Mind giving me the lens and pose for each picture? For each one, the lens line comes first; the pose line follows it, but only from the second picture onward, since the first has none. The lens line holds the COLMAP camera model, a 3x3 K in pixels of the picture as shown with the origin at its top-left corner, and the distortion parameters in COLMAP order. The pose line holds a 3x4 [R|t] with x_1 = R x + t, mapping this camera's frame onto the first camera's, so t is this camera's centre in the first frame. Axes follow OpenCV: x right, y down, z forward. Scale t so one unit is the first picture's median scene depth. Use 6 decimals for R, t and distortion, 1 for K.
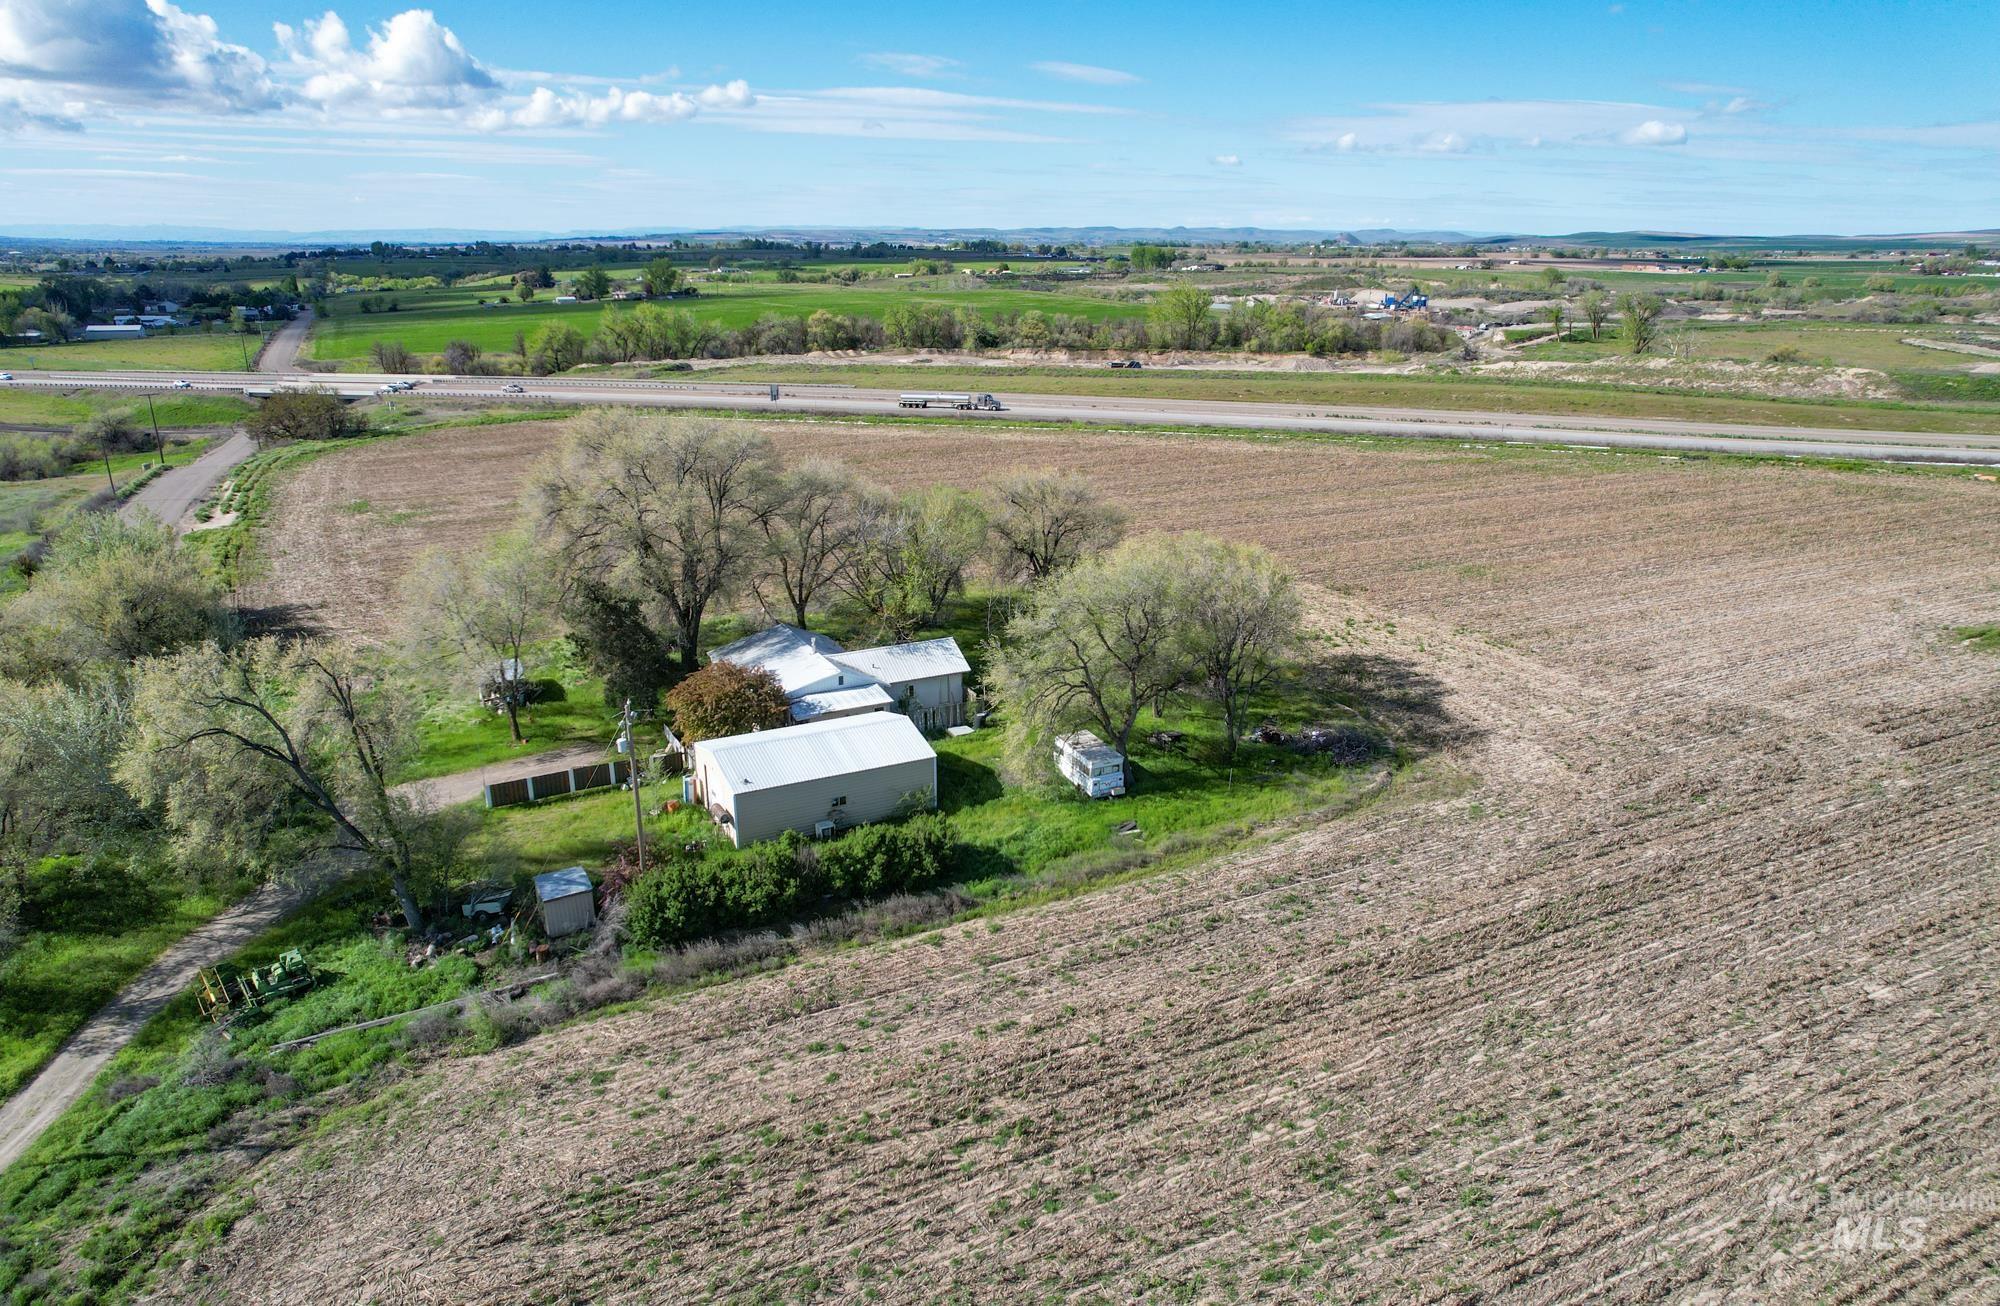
lens RADIAL K [[1320.0, 0, 1000.0], [0, 1320.0, 653.0], [0, 0, 1]] dist [-0.082510, 0.071248]
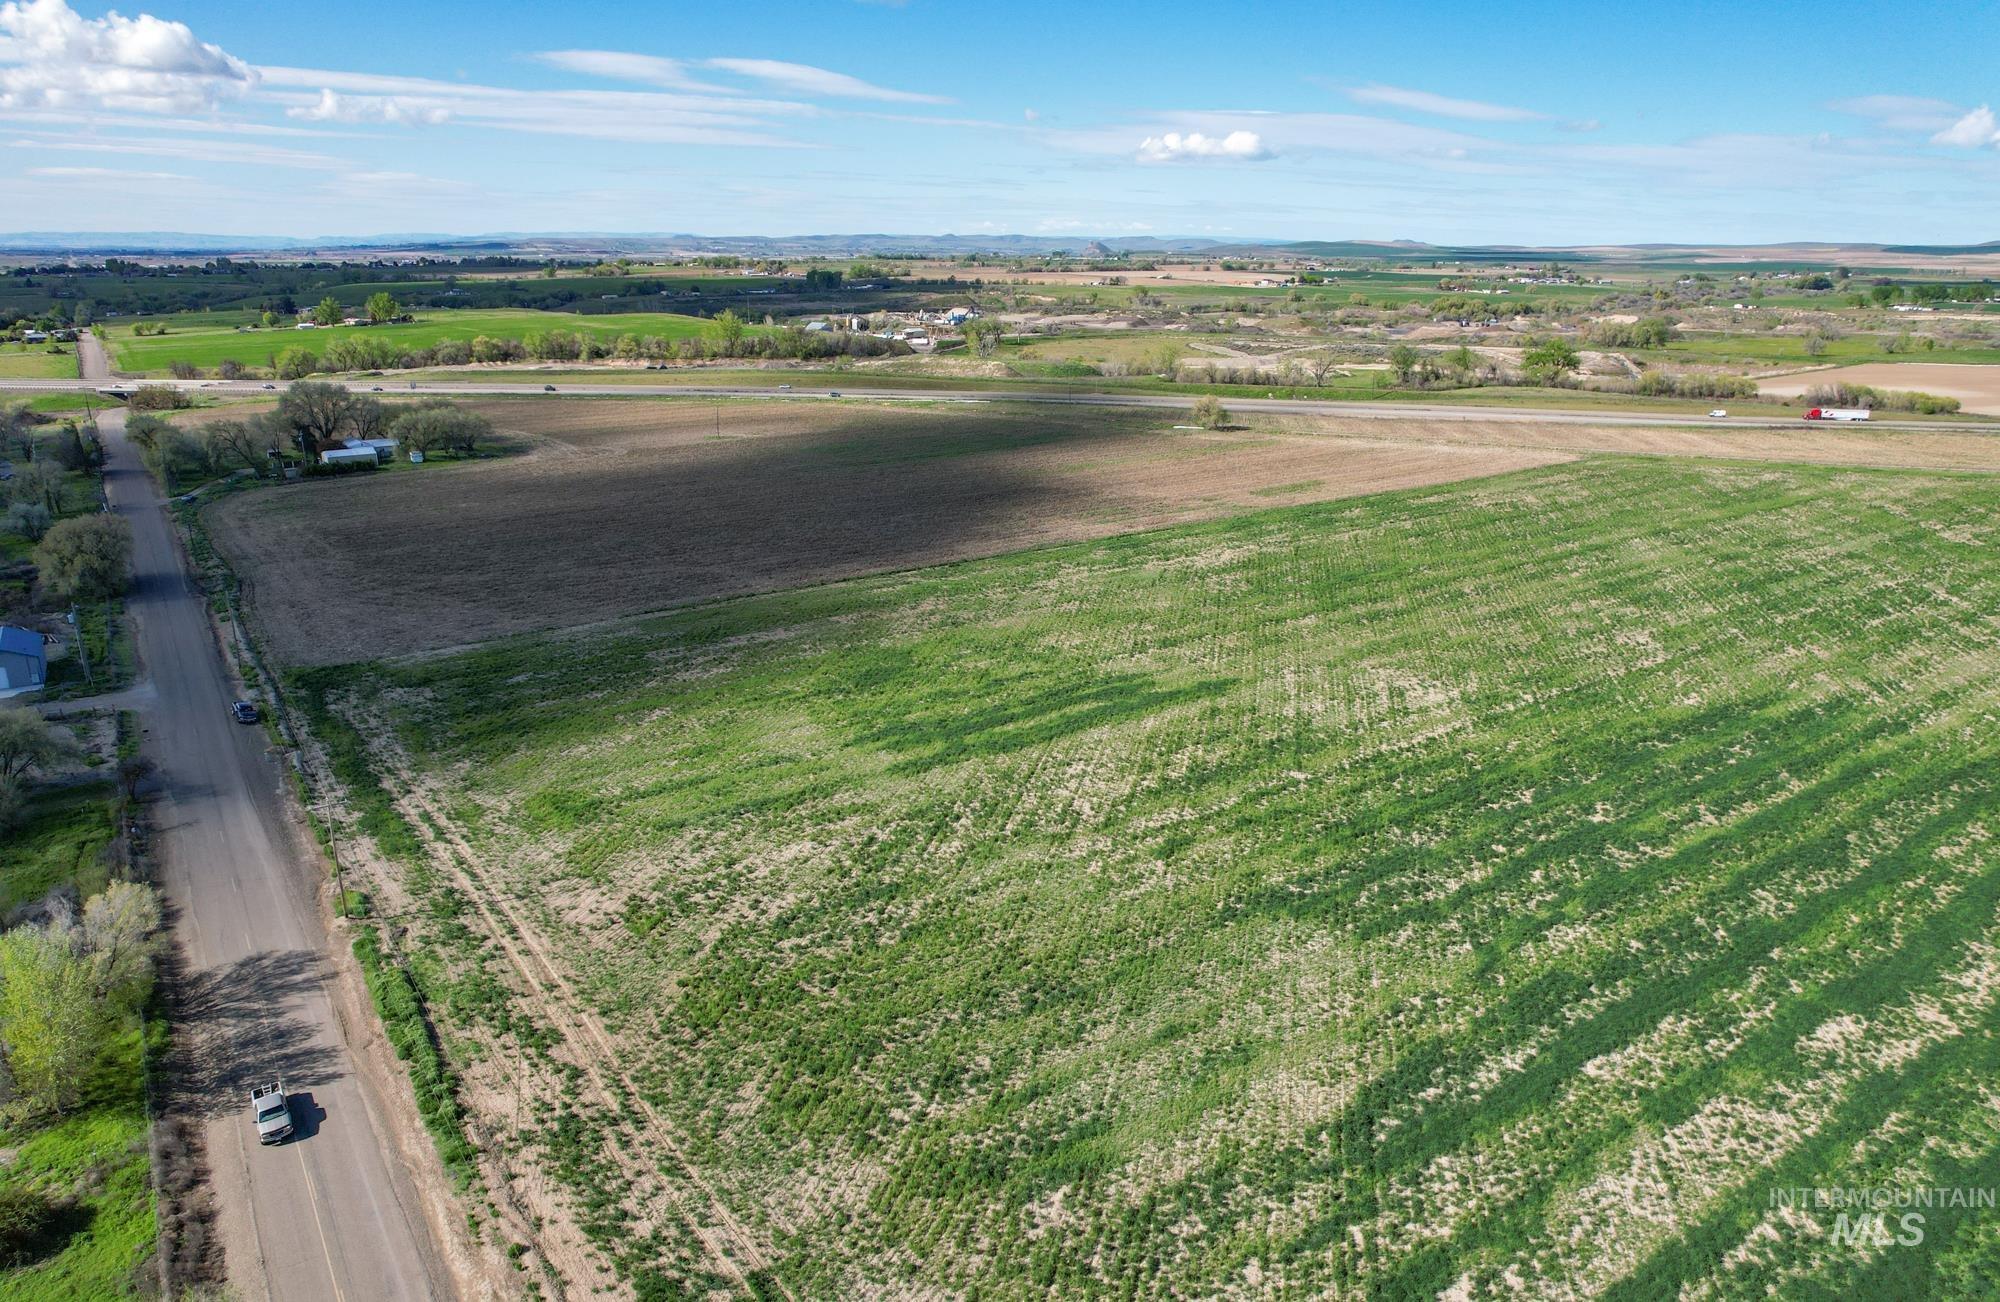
lens RADIAL K [[1320.0, 0, 1000.0], [0, 1320.0, 651.0], [0, 0, 1]] dist [-0.082510, 0.071248]
pose [[0.987089, -0.044568, 0.153850, 0.215049], [0.045417, 0.998966, -0.002008, 0.137873], [-0.153601, 0.008969, 0.988092, -0.595445]]
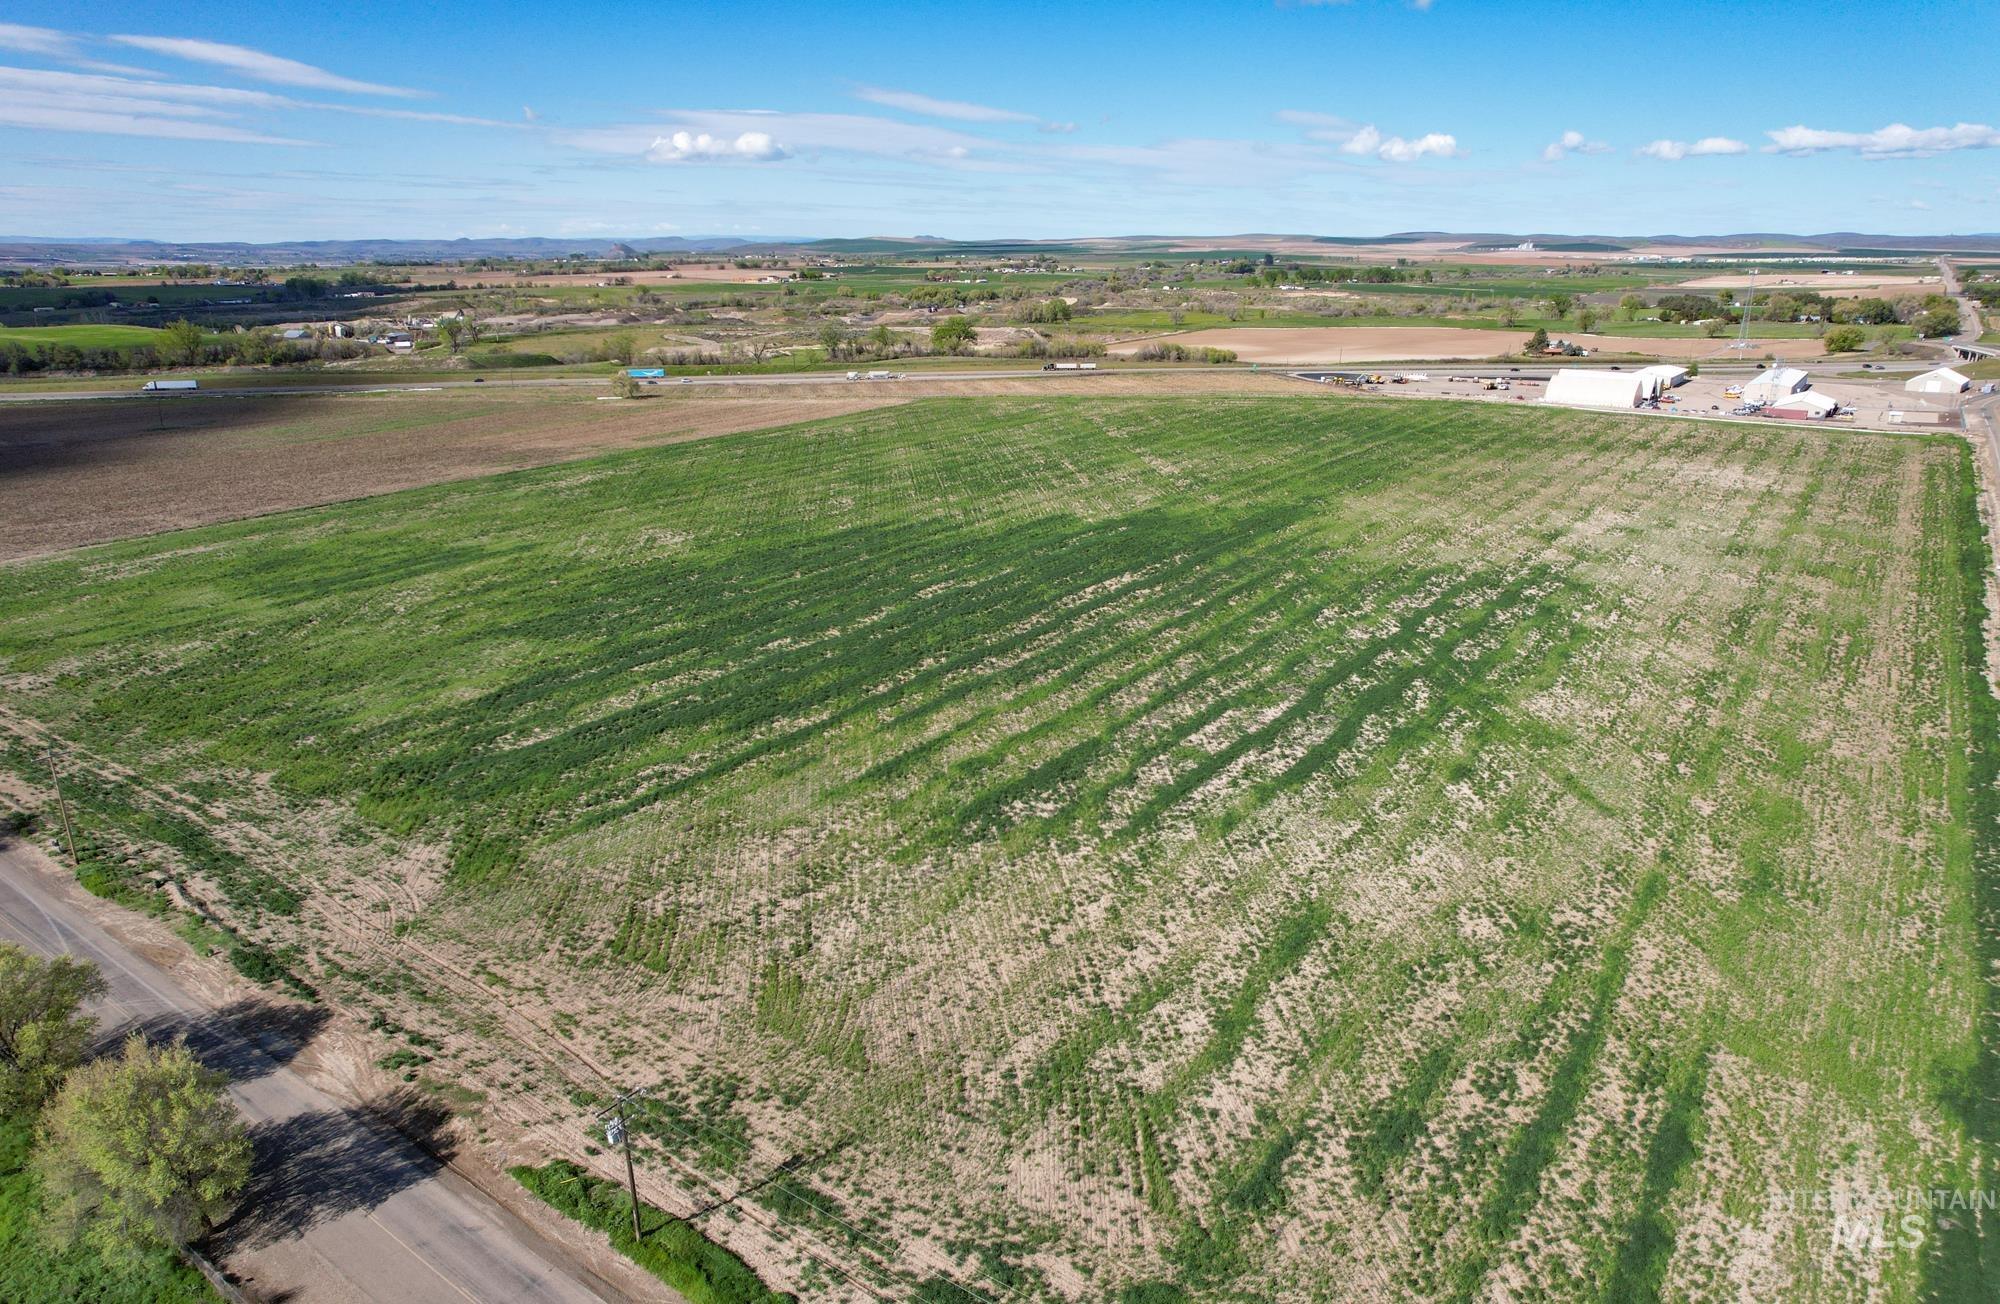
lens RADIAL K [[1320.0, 0, 1000.0], [0, 1320.0, 652.0], [0, 0, 1]] dist [-0.082510, 0.071248]
pose [[0.877619, -0.144623, 0.457023, 0.247817], [0.146893, 0.988673, 0.030785, 0.197241], [-0.456298, 0.040116, 0.888922, -0.776346]]
